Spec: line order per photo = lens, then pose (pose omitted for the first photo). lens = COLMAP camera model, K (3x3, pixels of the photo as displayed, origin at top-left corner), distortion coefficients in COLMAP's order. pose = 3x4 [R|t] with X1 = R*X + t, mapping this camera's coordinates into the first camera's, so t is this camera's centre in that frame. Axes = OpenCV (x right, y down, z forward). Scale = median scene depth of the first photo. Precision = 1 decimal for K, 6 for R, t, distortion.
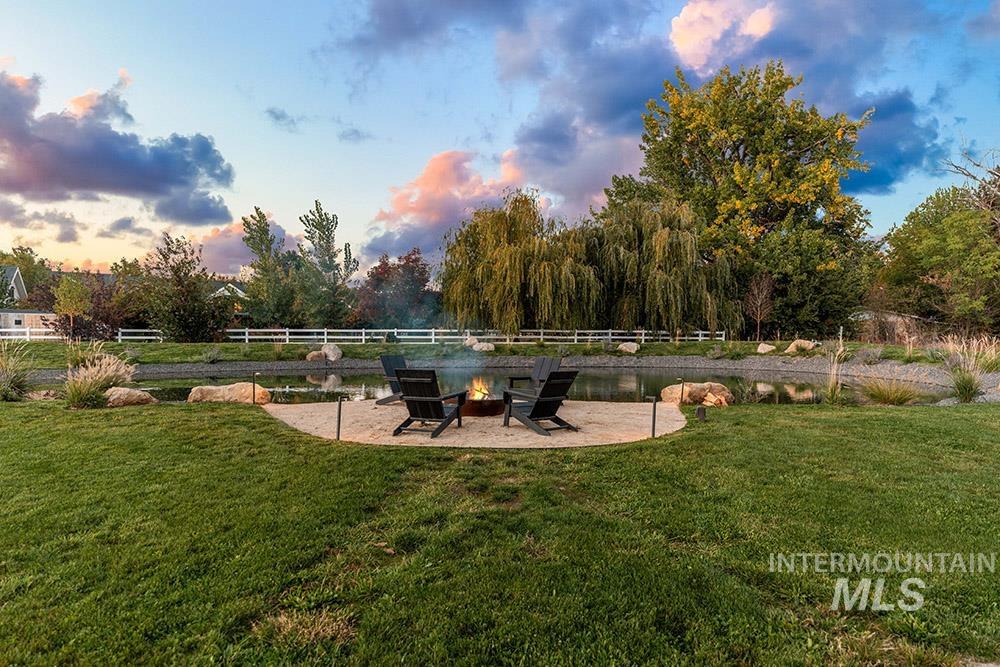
lens RADIAL K [[590.9, 0, 497.8], [0, 590.9, 345.3], [0, 0, 1]] dist [-0.000189, 0.000063]
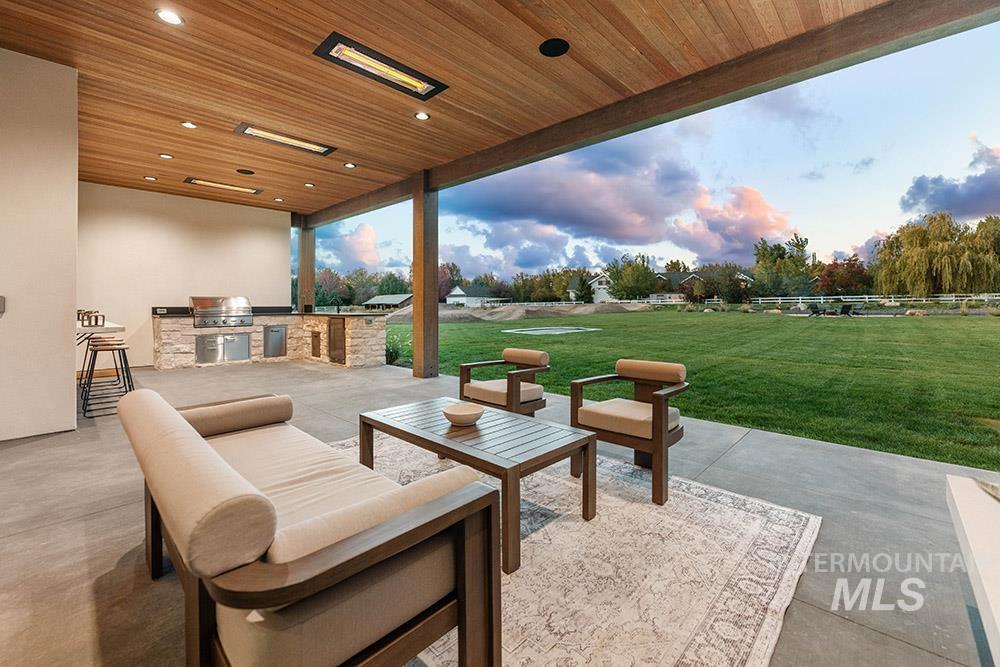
lens RADIAL K [[415.5, 0, 499.7], [0, 415.5, 302.1], [0, 0, 1]] dist [0.000340, -0.000207]
pose [[0.600459, -0.015620, -0.799503, 0.200641], [0.005431, 0.999866, -0.015455, 0.006562], [0.799637, 0.004938, 0.600464, -0.604080]]
